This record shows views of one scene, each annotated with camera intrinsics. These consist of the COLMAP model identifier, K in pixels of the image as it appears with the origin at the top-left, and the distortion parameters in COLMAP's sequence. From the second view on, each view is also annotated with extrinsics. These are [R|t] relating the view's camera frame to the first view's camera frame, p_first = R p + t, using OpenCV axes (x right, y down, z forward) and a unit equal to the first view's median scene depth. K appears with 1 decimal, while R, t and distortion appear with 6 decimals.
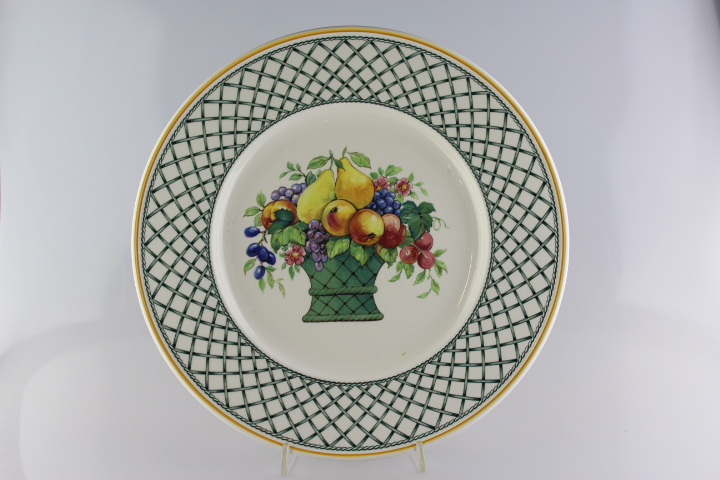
lens RADIAL K [[673.9, 0, 360.0], [0, 673.9, 240.0], [0, 0, 1]] dist [-0.003455, -0.001001]
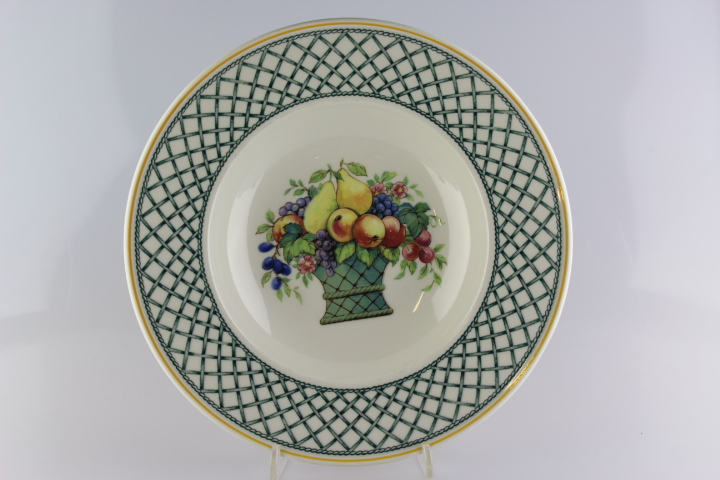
lens RADIAL K [[766.4, 0, 359.3], [0, 766.4, 262.0], [0, 0, 1]] dist [0.004584, 0.001674]
pose [[0.999835, 0.018154, -0.000324, 0.002932], [-0.018132, 0.999242, 0.034460, -0.009659], [0.000950, -0.034448, 0.999406, -0.117165]]
